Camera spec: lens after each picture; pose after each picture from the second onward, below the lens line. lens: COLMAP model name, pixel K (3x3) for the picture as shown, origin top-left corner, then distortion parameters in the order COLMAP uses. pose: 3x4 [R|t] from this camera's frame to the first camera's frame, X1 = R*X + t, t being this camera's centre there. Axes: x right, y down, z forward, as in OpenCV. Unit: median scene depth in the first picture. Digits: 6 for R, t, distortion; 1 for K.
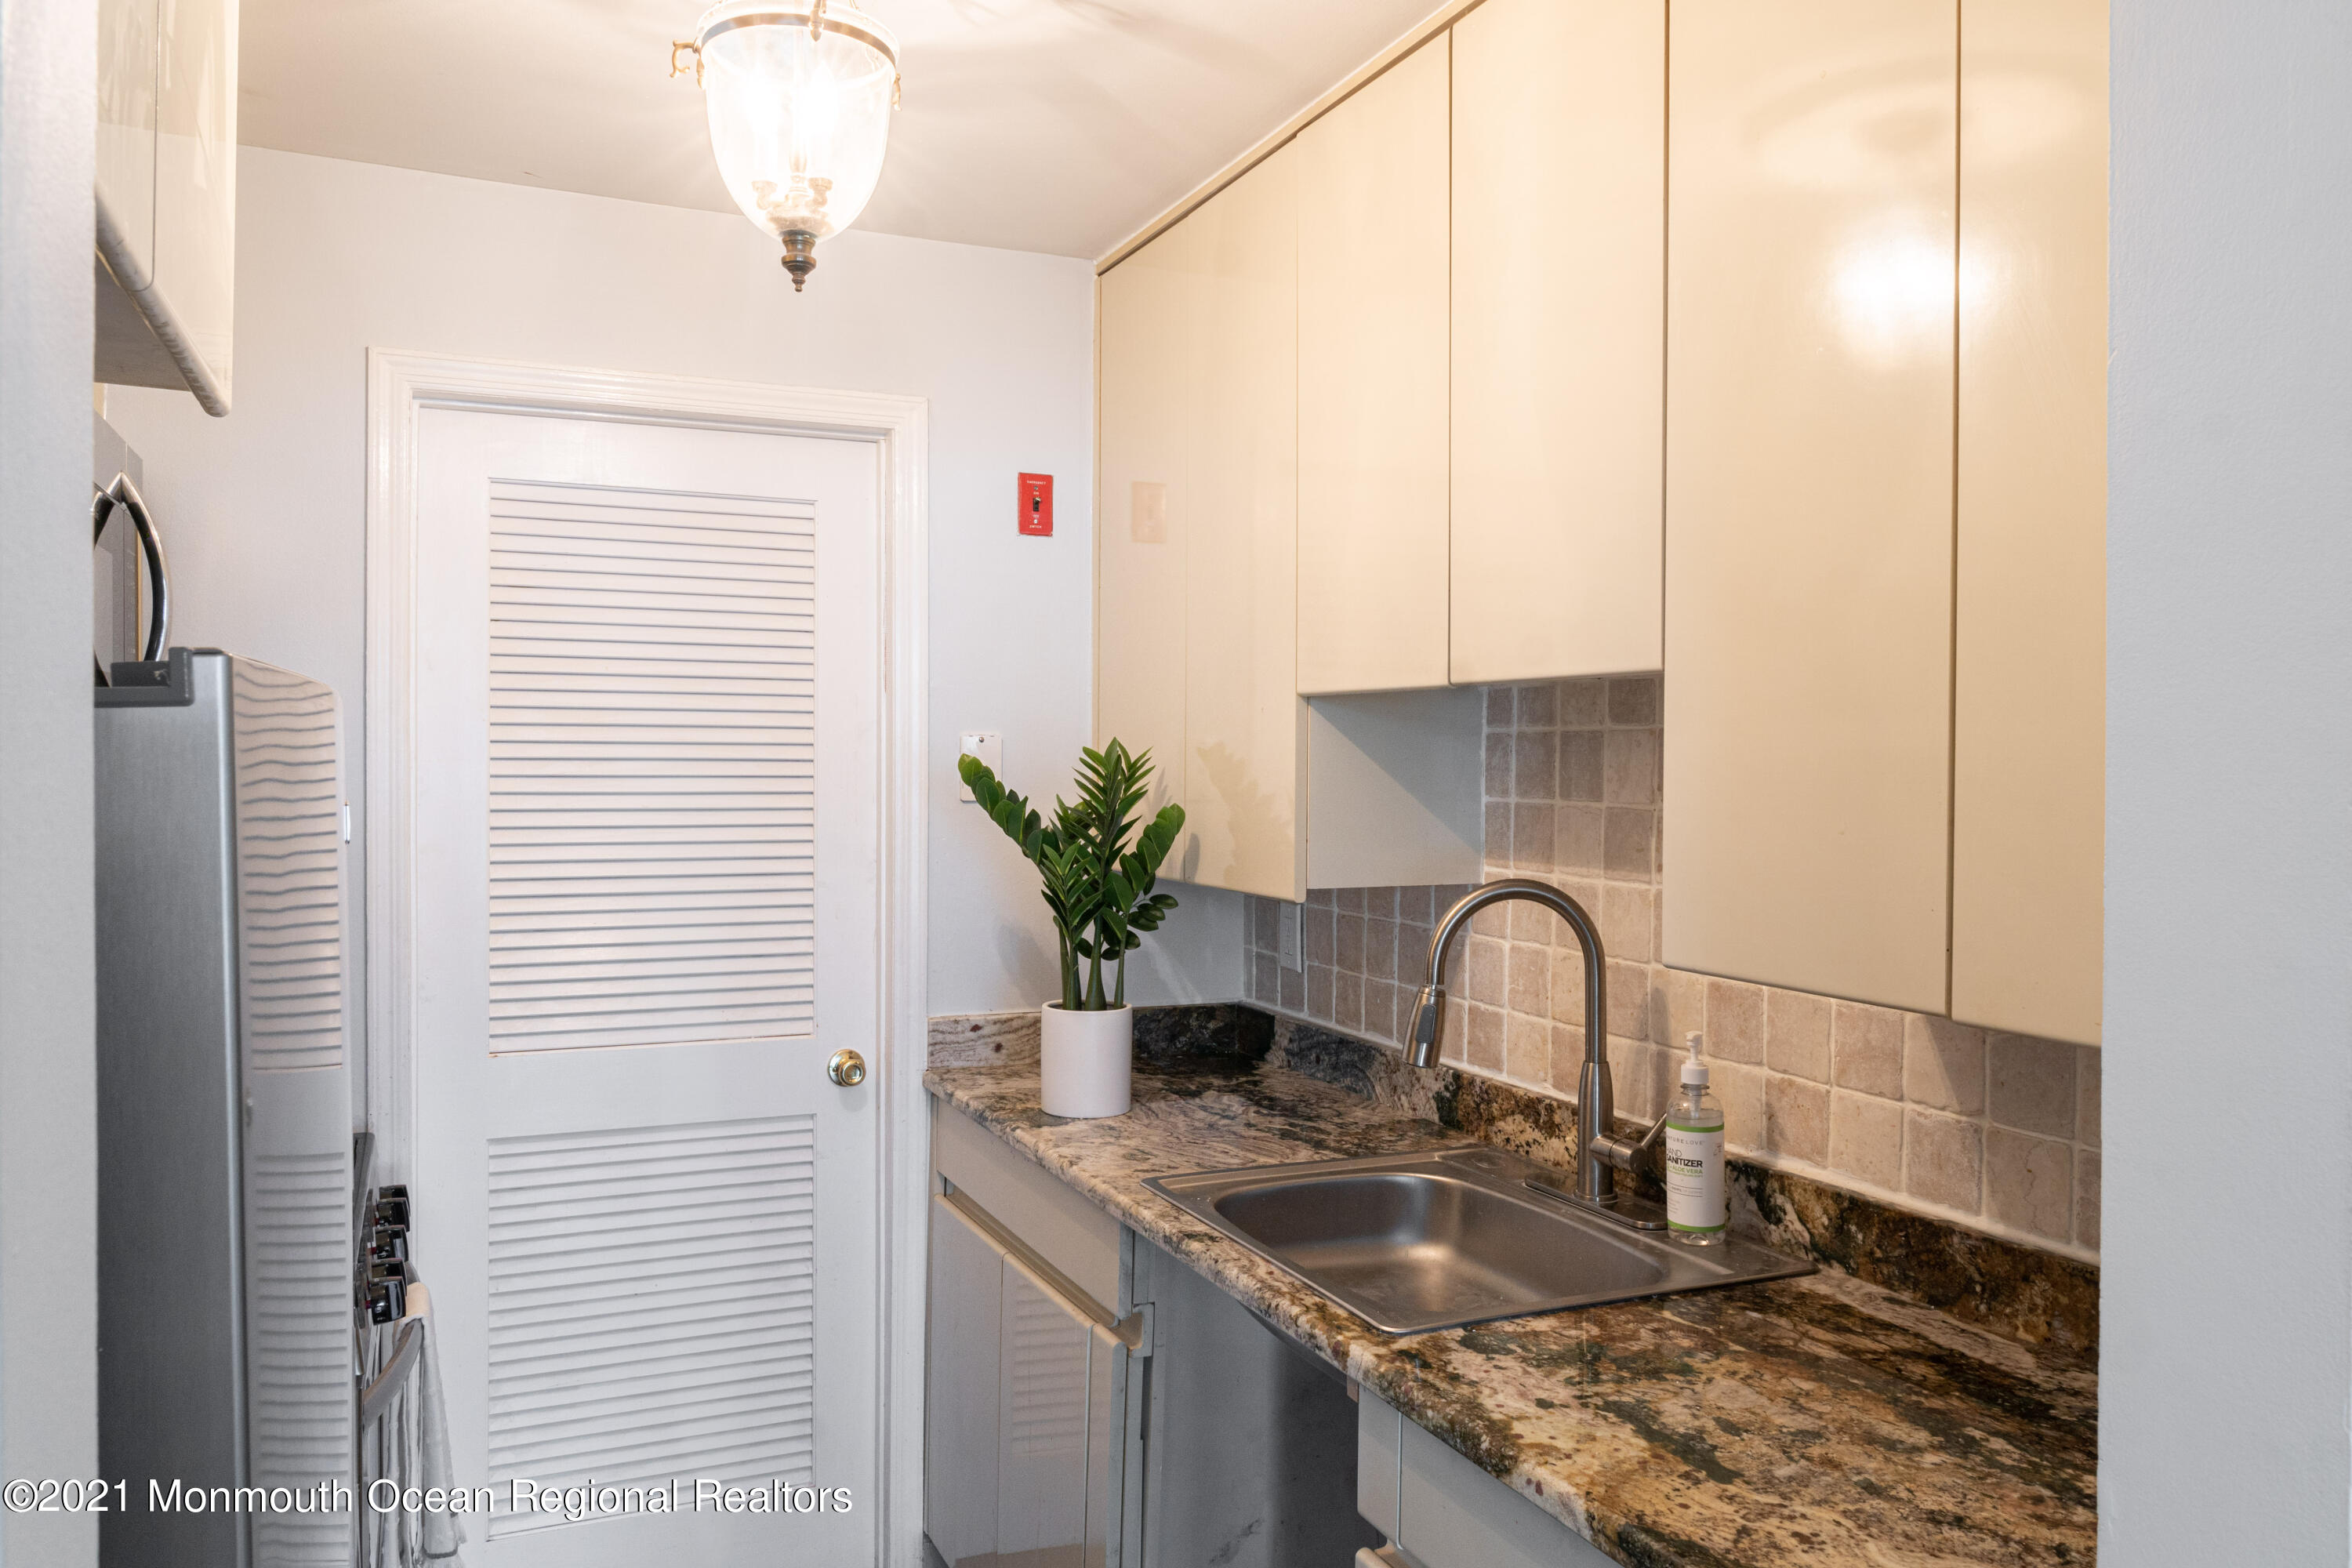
lens RADIAL K [[1642.7, 0, 1176.0], [0, 1642.7, 784.0], [0, 0, 1]] dist [-0.003907, -0.001164]
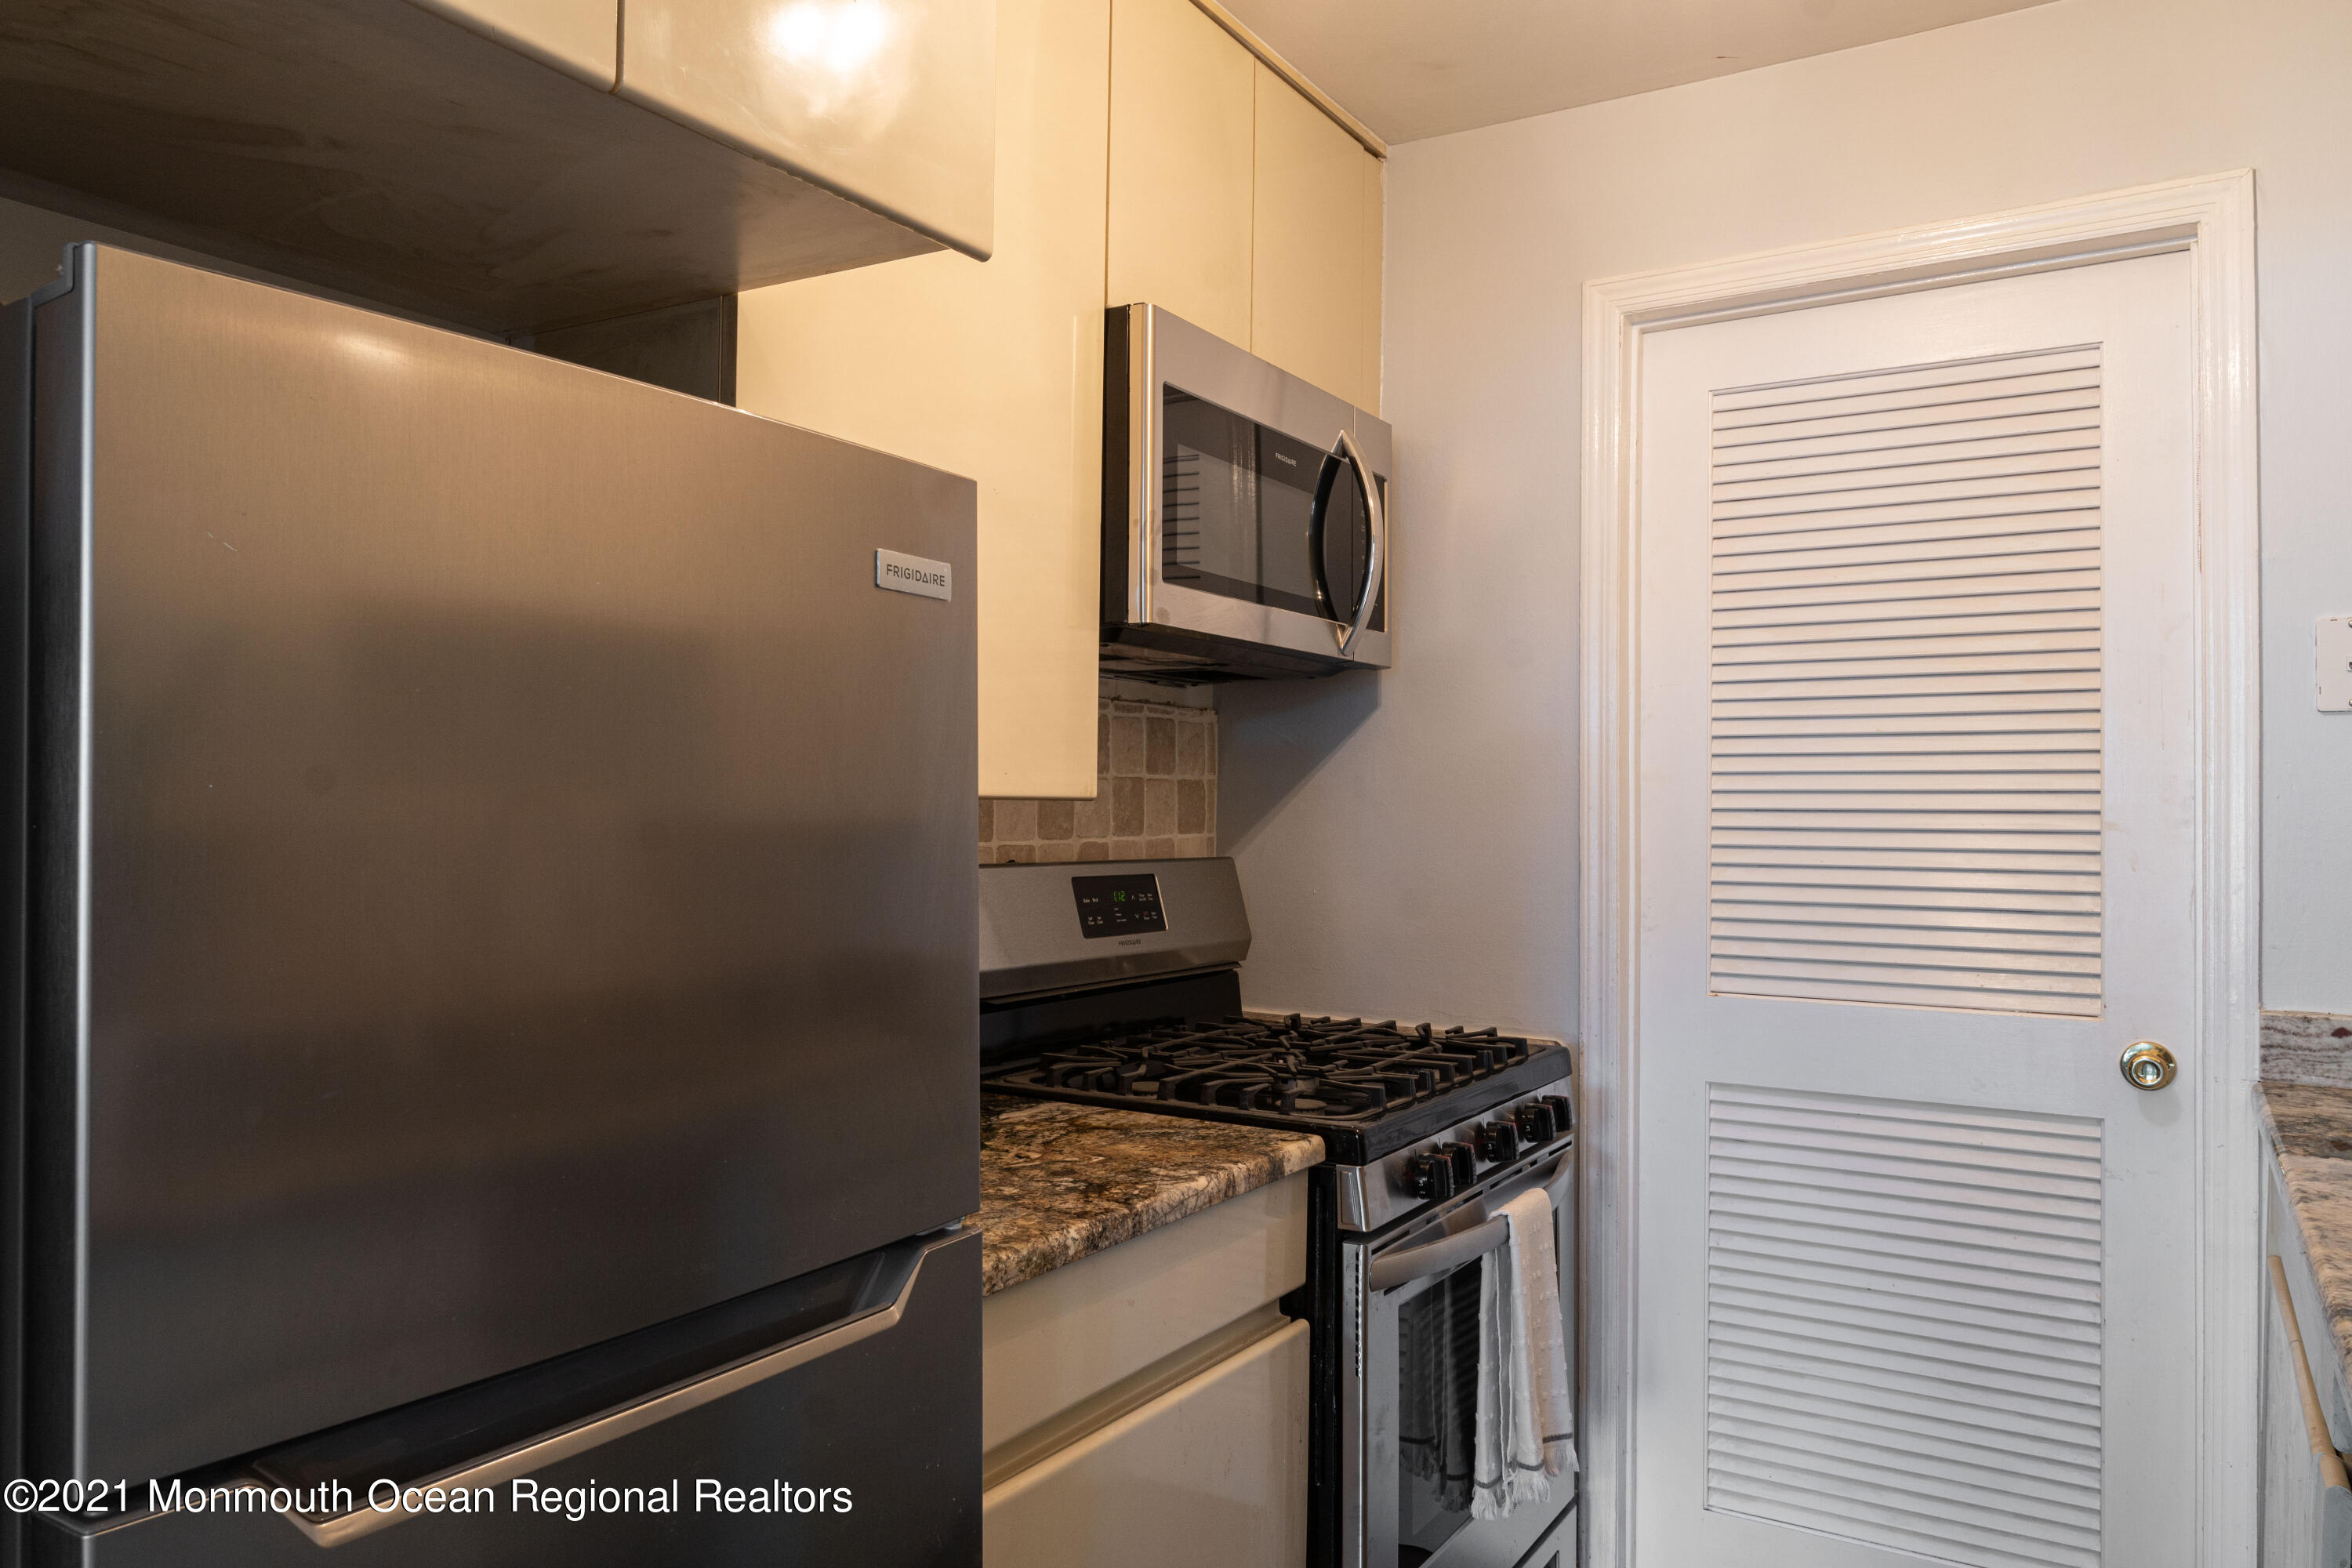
lens RADIAL K [[1642.7, 0, 1176.0], [0, 1642.7, 784.0], [0, 0, 1]] dist [-0.003907, -0.001164]
pose [[0.561187, -0.015340, -0.827547, 0.182464], [-0.010834, 0.999606, -0.025876, 0.066436], [0.827618, 0.023487, 0.560800, 0.192258]]
